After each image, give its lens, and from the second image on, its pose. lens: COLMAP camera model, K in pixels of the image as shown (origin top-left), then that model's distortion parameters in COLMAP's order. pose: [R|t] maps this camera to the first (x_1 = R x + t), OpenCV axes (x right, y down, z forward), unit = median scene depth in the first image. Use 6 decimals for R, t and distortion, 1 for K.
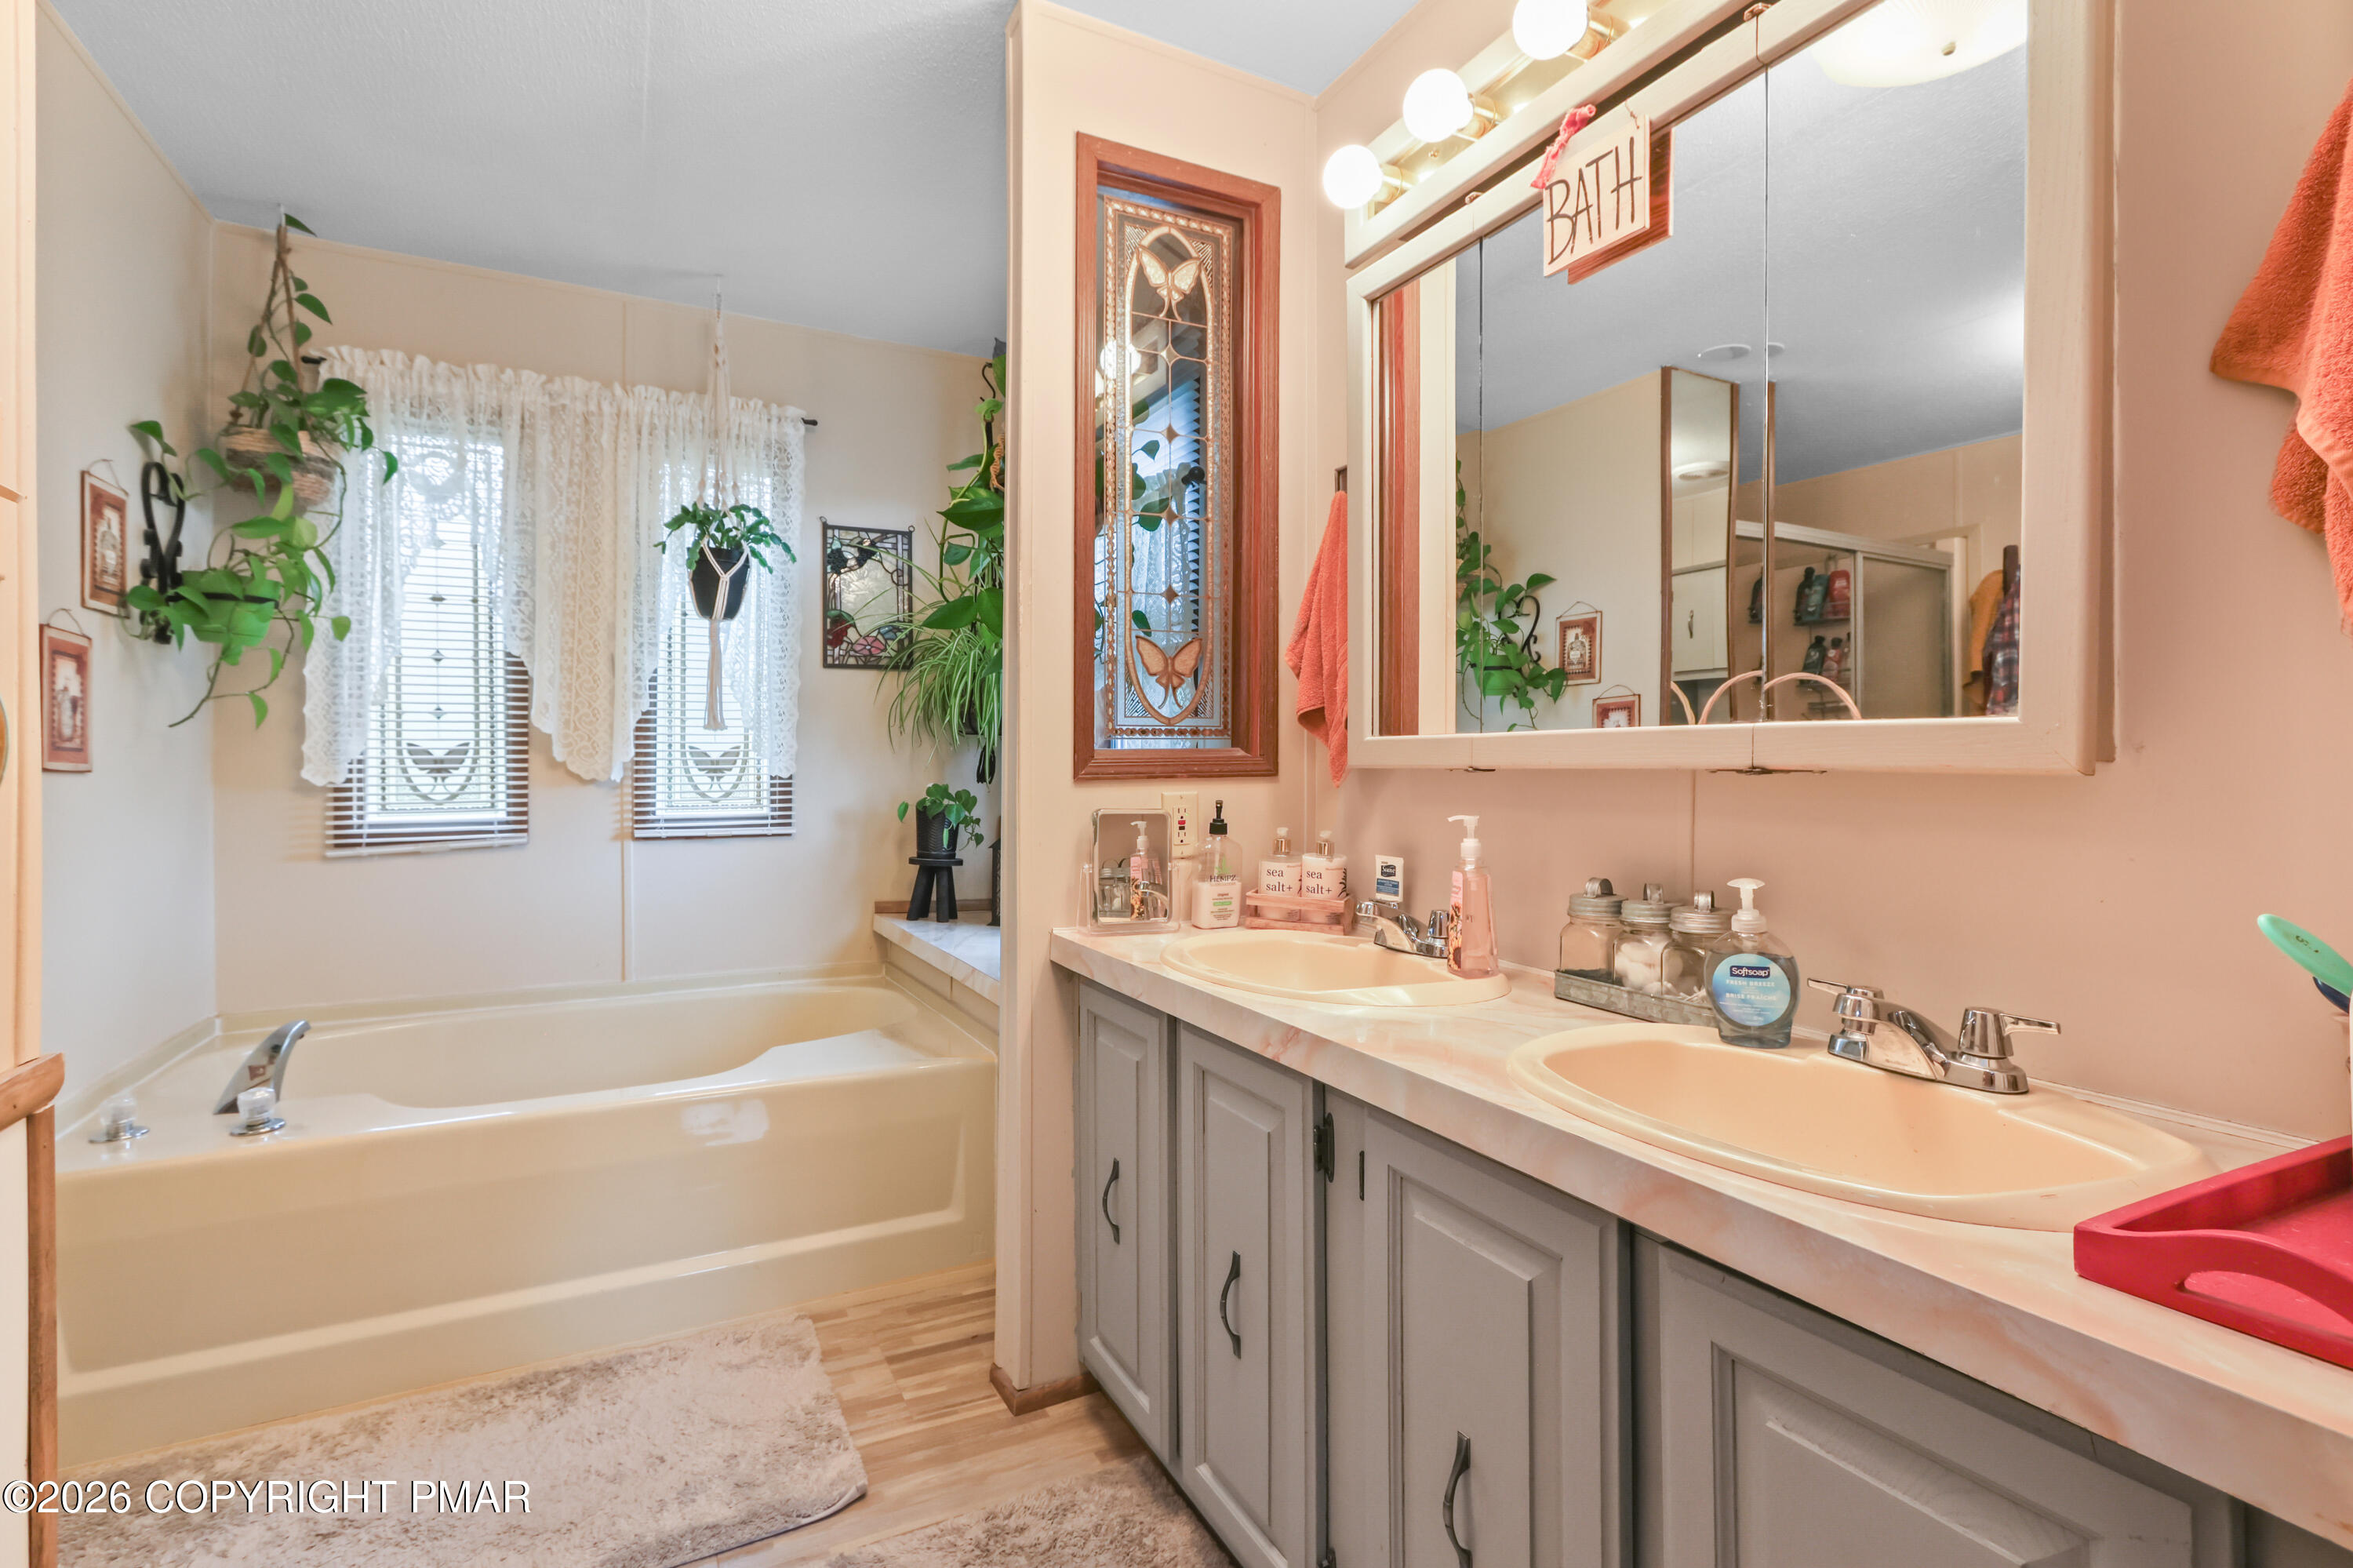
lens RADIAL K [[1118.0, 0, 1168.8], [0, 1118.0, 770.6], [0, 0, 1]] dist [-0.002417, -0.000329]
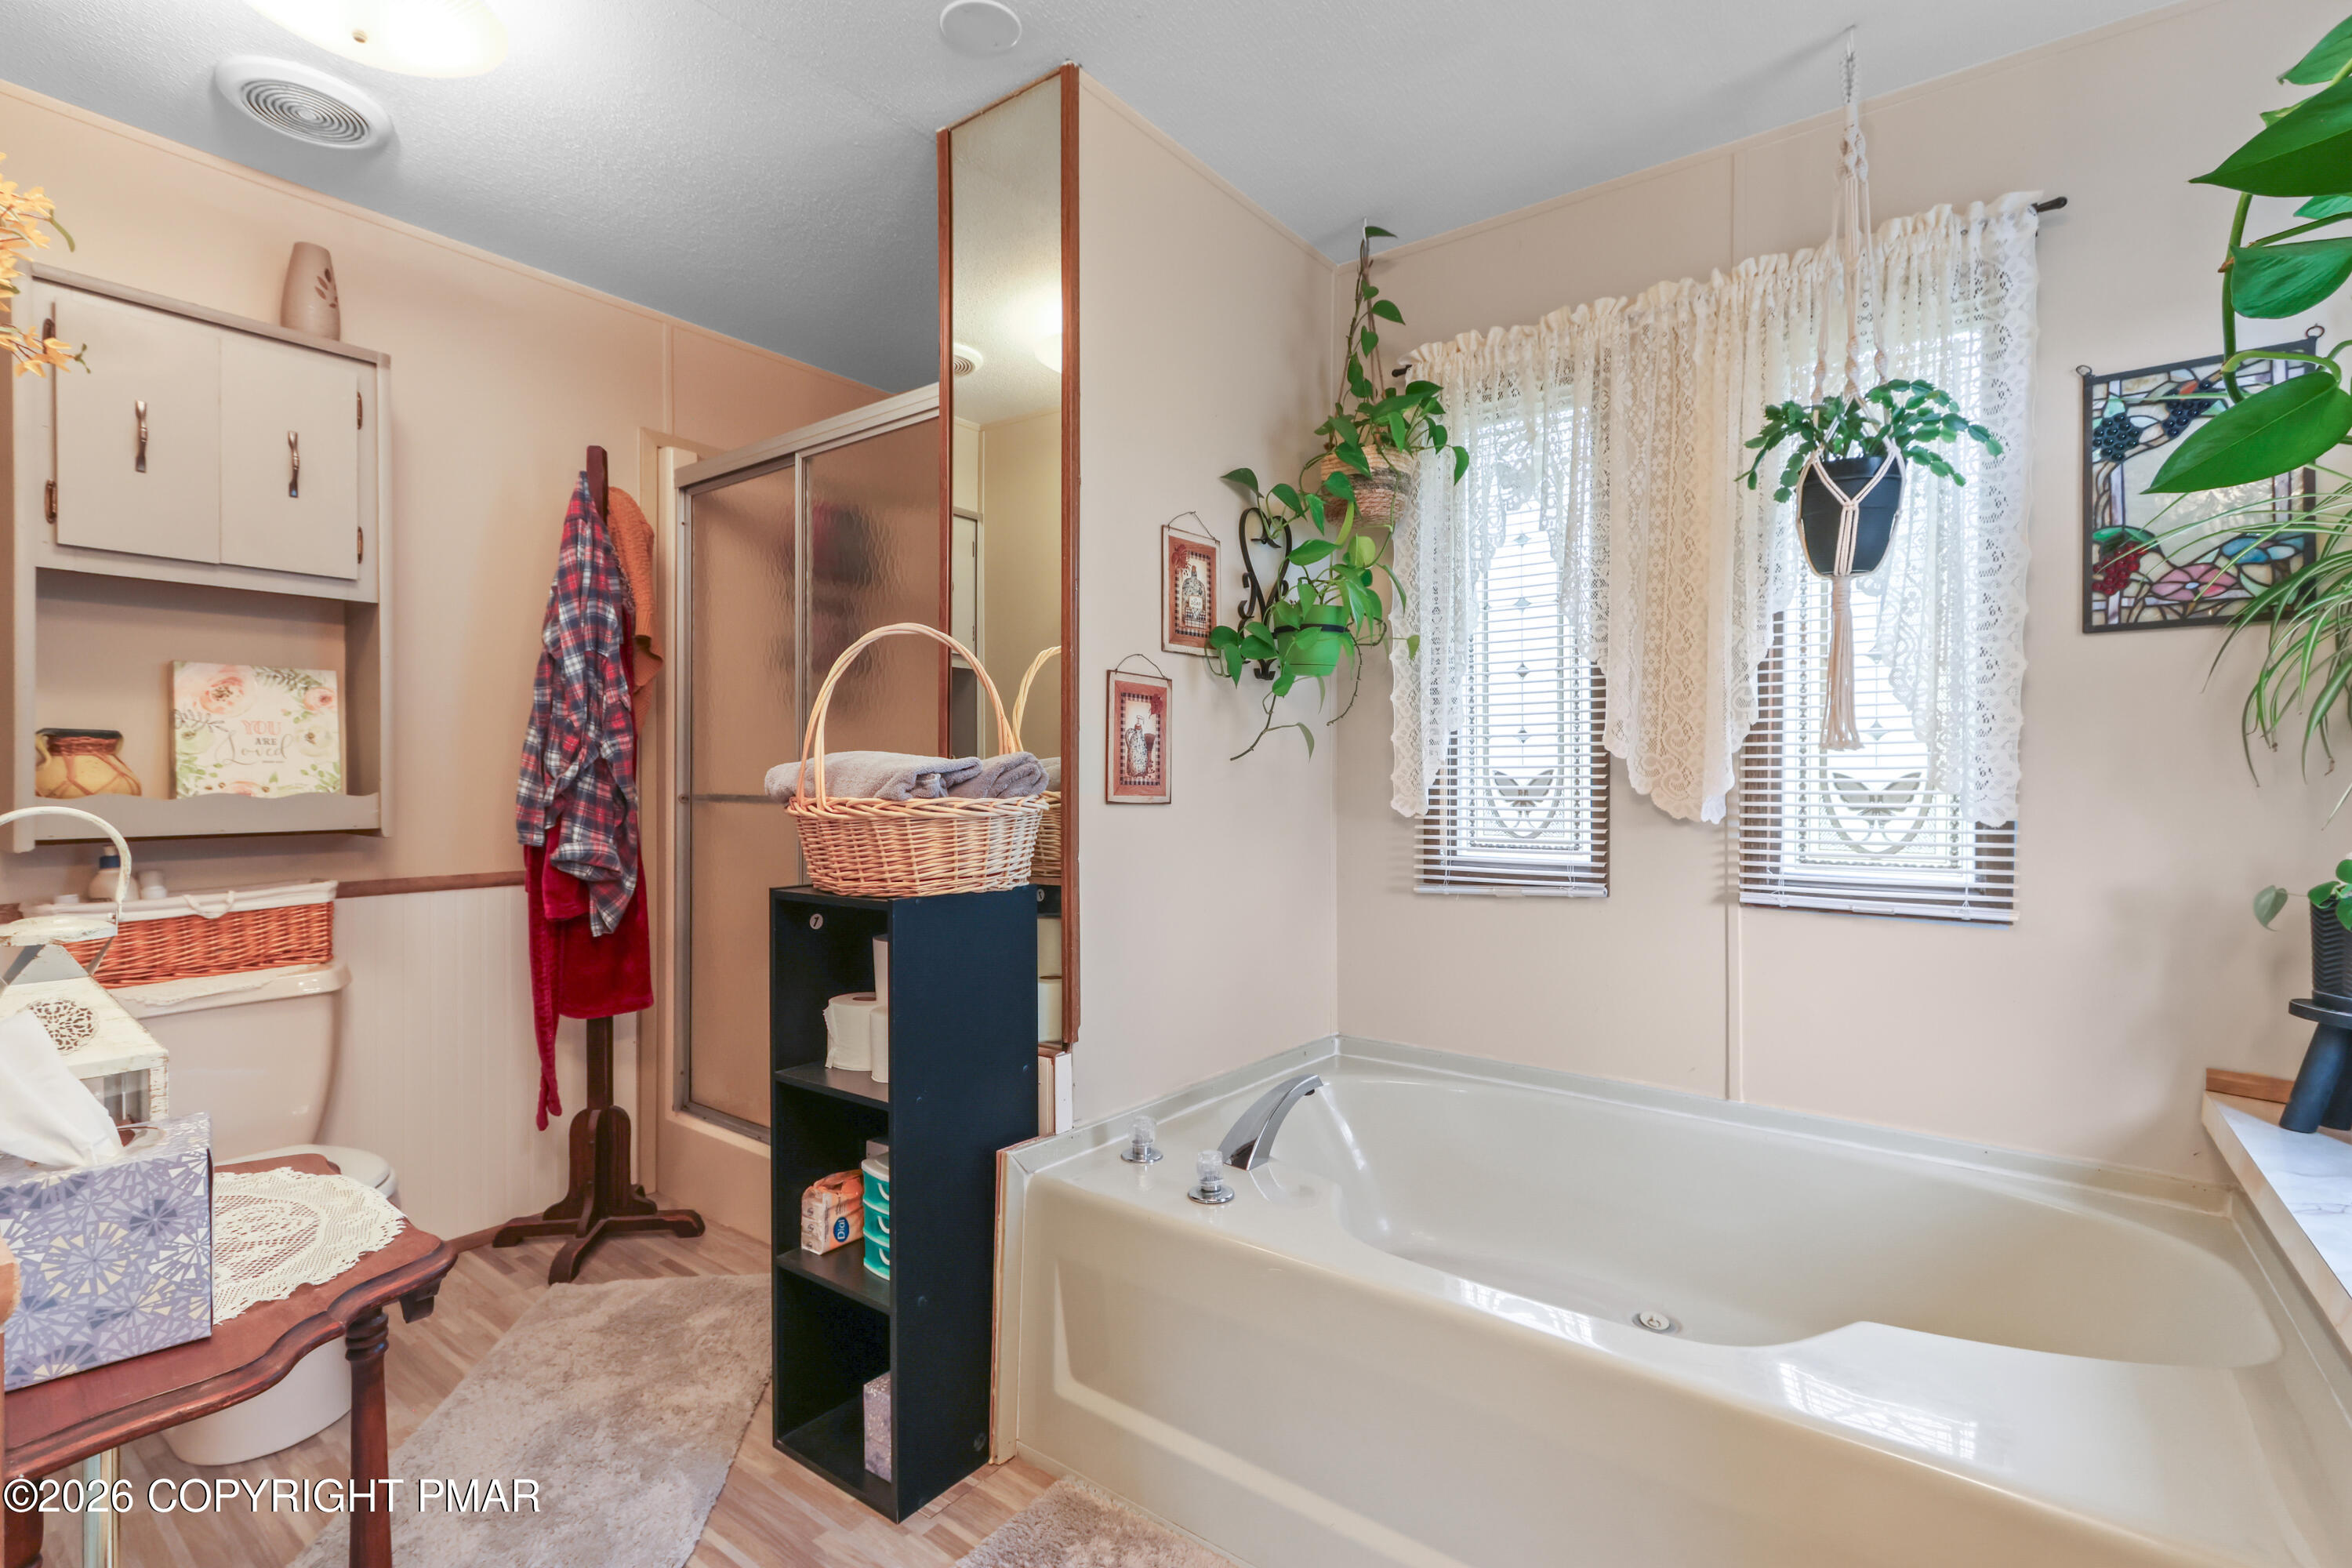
lens RADIAL K [[1075.3, 0, 1168.0], [0, 1075.3, 776.2], [0, 0, 1]] dist [-0.000928, 0.000978]
pose [[0.428055, 0.003832, -0.903745, -0.018355], [-0.009182, 0.999958, -0.000109, -0.017895], [0.903706, 0.008345, 0.428072, 0.393938]]
